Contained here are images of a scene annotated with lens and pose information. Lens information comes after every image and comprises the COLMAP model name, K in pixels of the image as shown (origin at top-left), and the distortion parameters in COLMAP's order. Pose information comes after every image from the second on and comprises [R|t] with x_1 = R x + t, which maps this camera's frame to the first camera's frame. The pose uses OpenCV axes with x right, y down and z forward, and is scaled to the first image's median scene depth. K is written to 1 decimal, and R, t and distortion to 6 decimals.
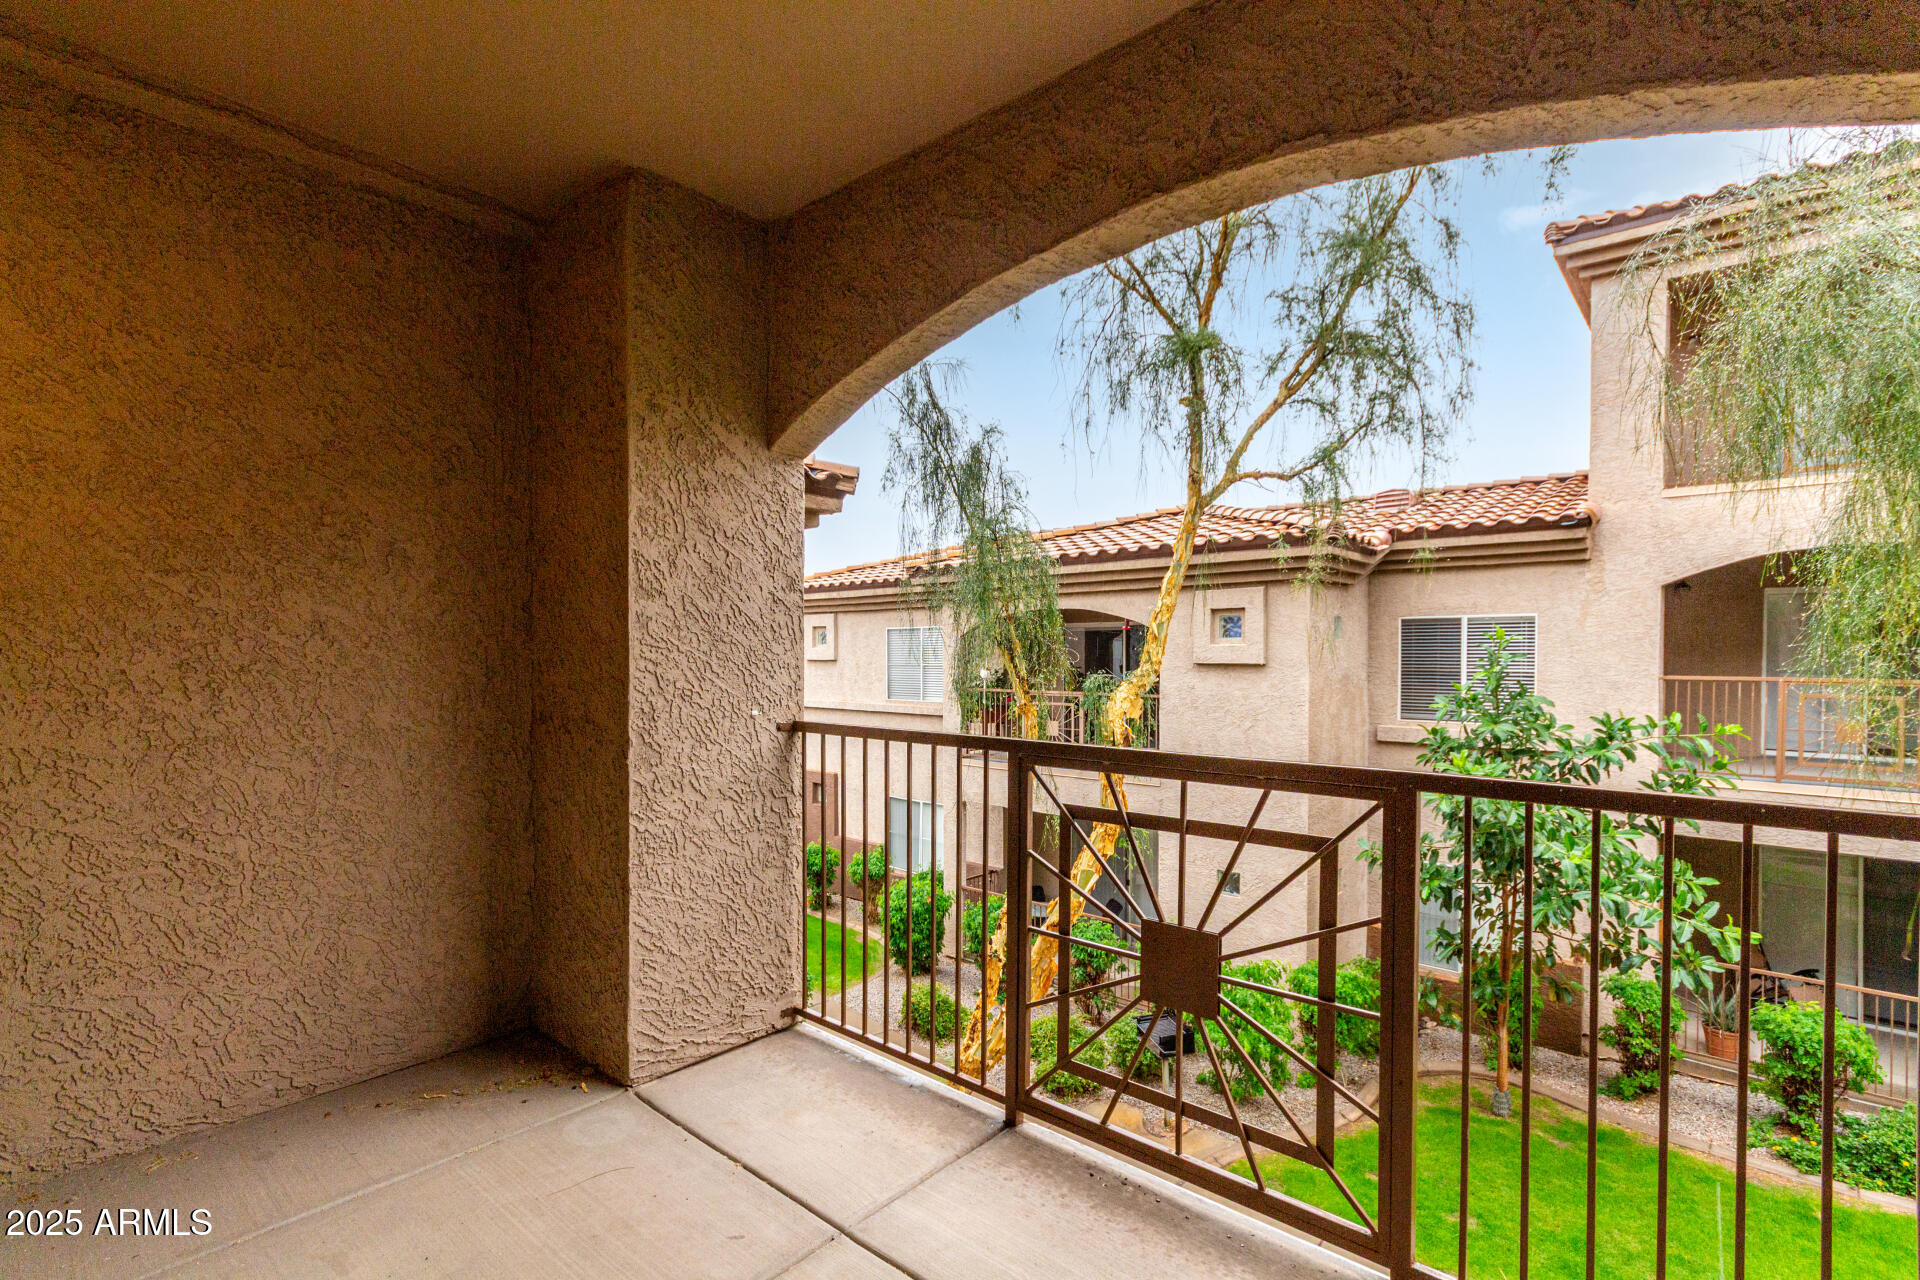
lens RADIAL K [[884.2, 0, 950.4], [0, 884.2, 671.5], [0, 0, 1]] dist [-0.001815, -0.000433]
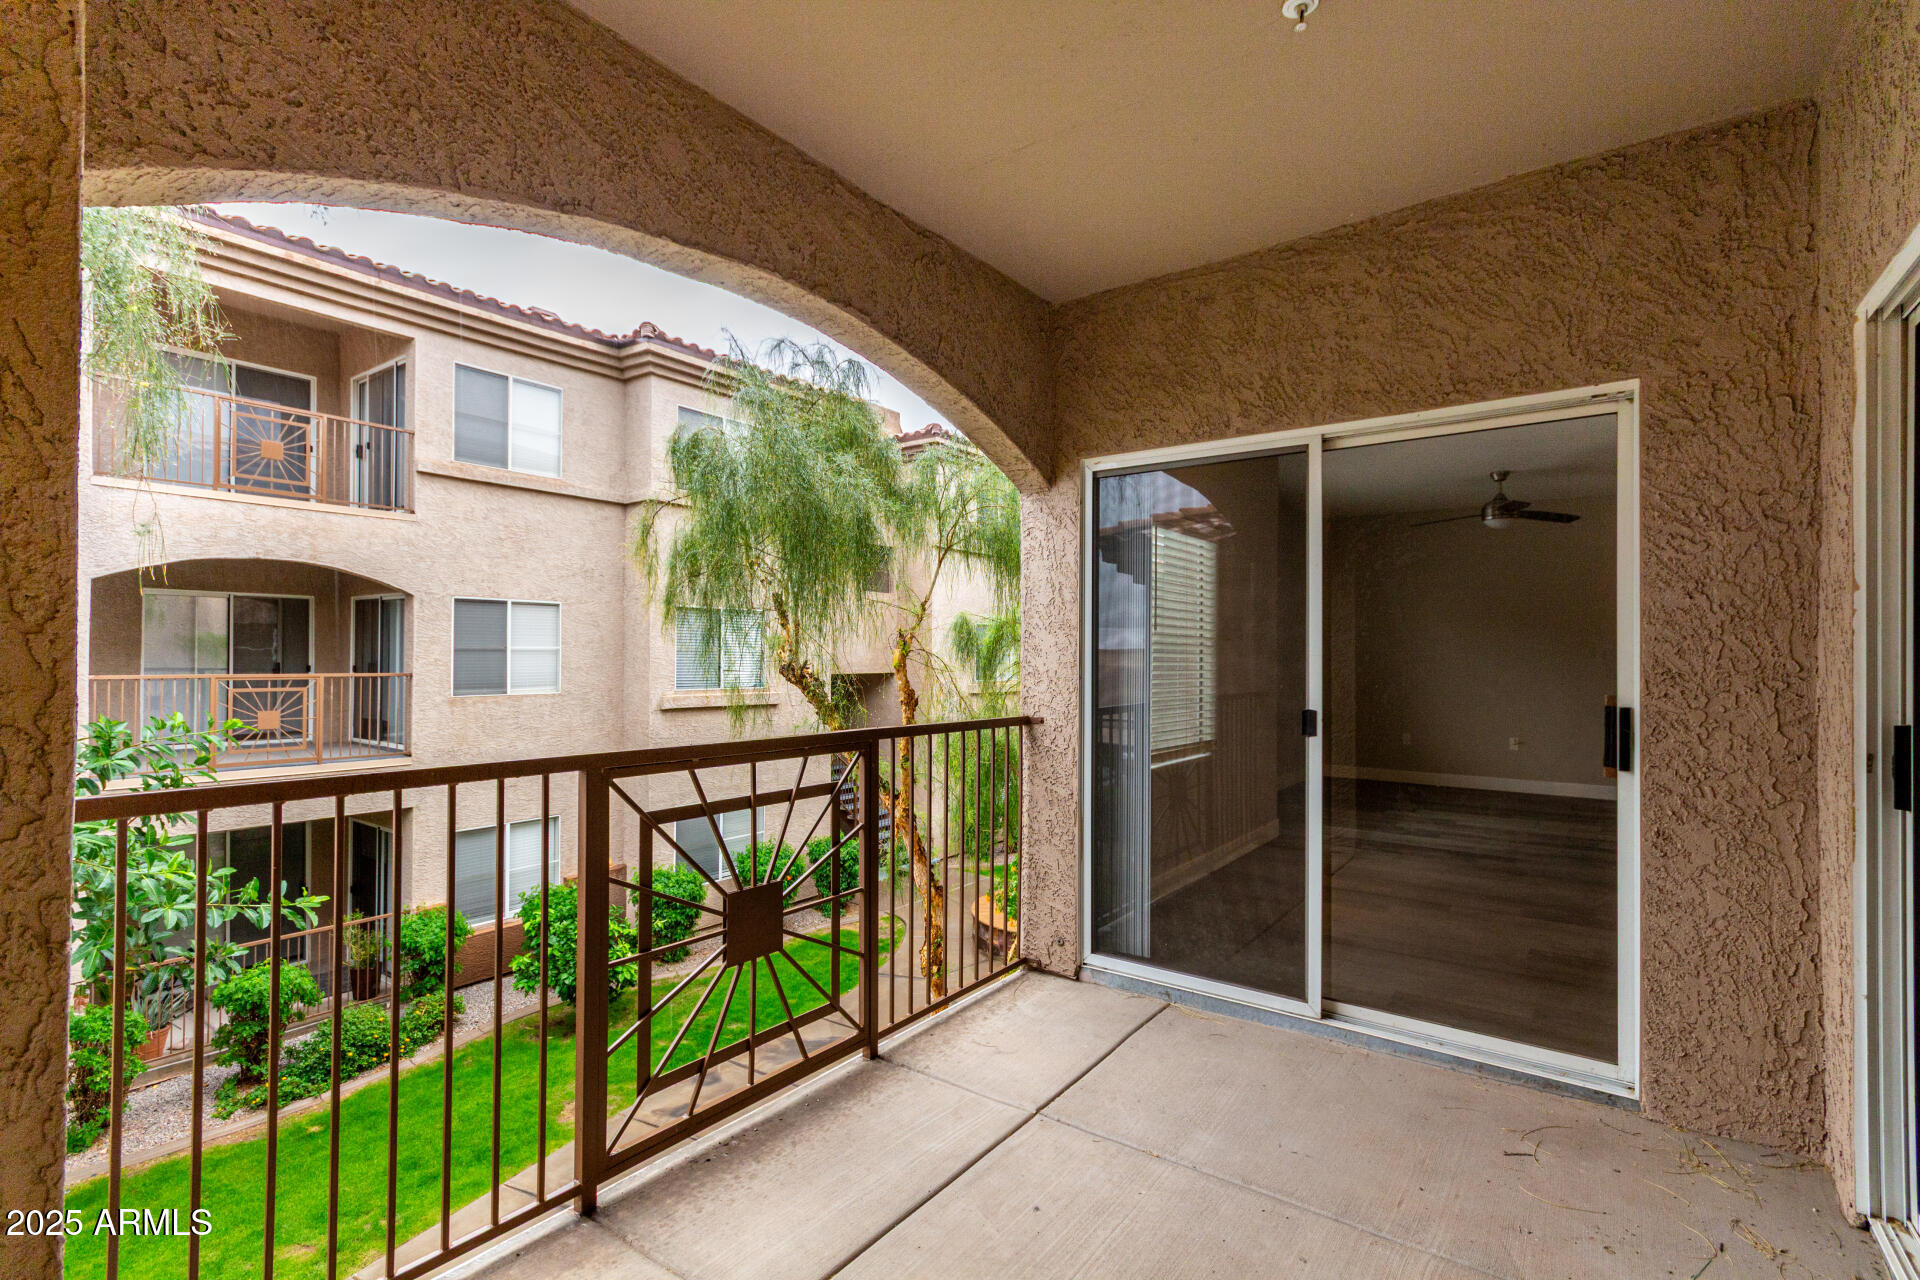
lens RADIAL K [[884.2, 0, 958.8], [0, 884.2, 646.5], [0, 0, 1]] dist [-0.001815, -0.000433]
pose [[-0.098598, 0.013292, 0.995039, -0.827382], [0.010933, 0.999865, -0.012273, -0.013651], [-0.995067, 0.009668, -0.098730, 0.735615]]
